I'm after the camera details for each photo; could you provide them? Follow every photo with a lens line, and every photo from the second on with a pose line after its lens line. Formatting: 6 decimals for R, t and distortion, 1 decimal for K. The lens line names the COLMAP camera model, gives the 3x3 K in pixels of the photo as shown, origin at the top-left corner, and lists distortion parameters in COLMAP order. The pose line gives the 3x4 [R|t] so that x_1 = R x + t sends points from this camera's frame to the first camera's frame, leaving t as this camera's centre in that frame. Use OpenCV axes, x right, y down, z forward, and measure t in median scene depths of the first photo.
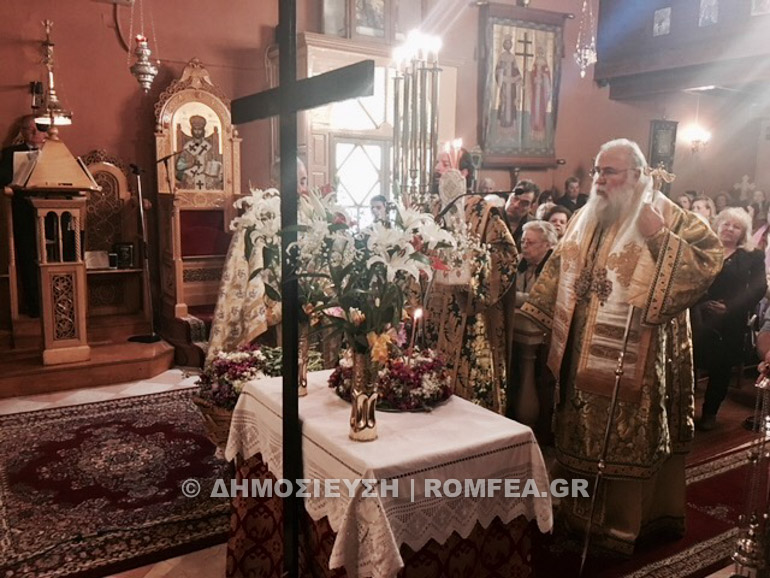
lens RADIAL K [[656.7, 0, 385.0], [0, 656.7, 289.0], [0, 0, 1]] dist [0.072237, -0.101167]
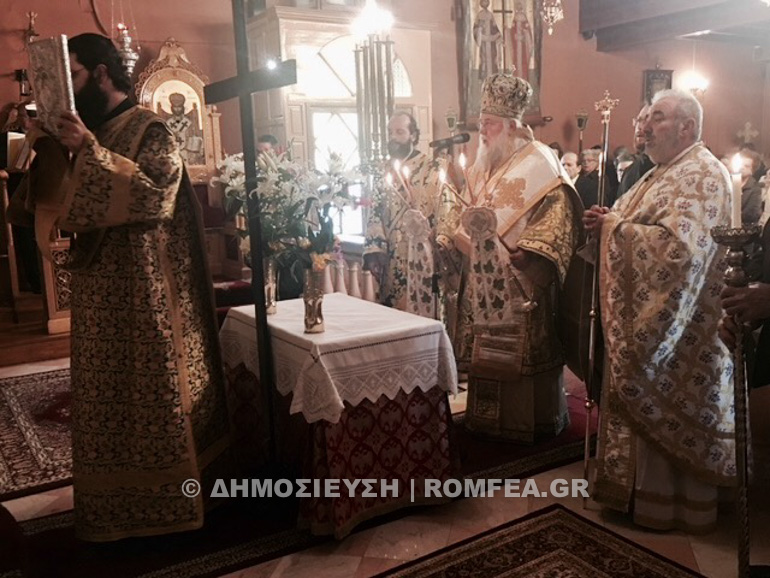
lens RADIAL K [[737.8, 0, 385.0], [0, 737.8, 289.0], [0, 0, 1]] dist [0.049384, -0.023182]
pose [[0.998582, -0.051265, -0.014362, 0.041504], [0.051572, 0.998428, 0.021938, 0.033207], [0.013215, -0.022647, 0.999656, -0.156278]]
